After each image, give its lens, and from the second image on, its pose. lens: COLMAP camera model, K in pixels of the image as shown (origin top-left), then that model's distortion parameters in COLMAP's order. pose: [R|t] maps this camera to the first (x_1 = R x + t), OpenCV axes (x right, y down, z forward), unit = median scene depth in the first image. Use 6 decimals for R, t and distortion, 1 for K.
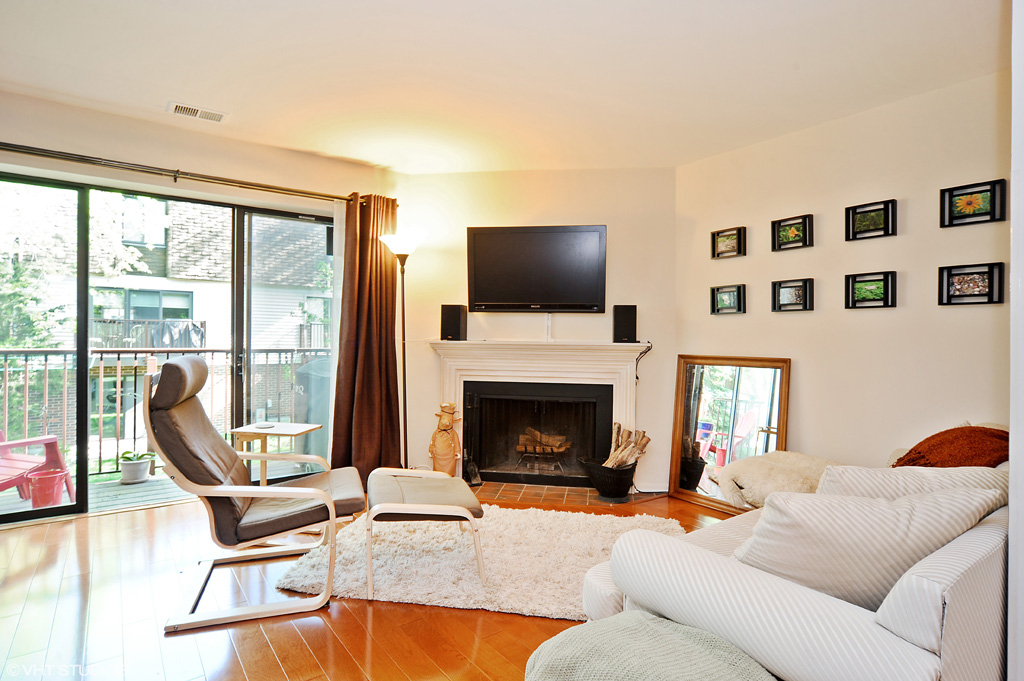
lens RADIAL K [[538.5, 0, 512.8], [0, 538.5, 342.0], [0, 0, 1]] dist [-0.000425, 0.000421]
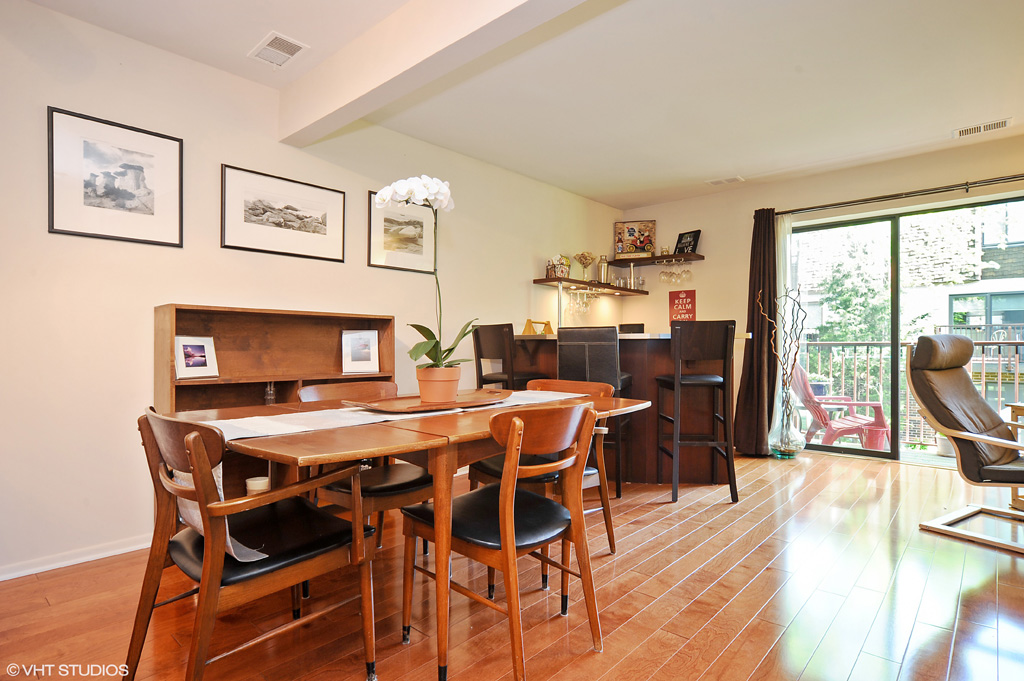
lens RADIAL K [[538.5, 0, 511.7], [0, 538.5, 346.0], [0, 0, 1]] dist [-0.000425, 0.000421]
pose [[0.200092, -0.015137, -0.979660, 0.421406], [-0.000240, 0.999880, -0.015498, 0.071188], [0.979777, 0.003336, 0.200064, -0.264205]]
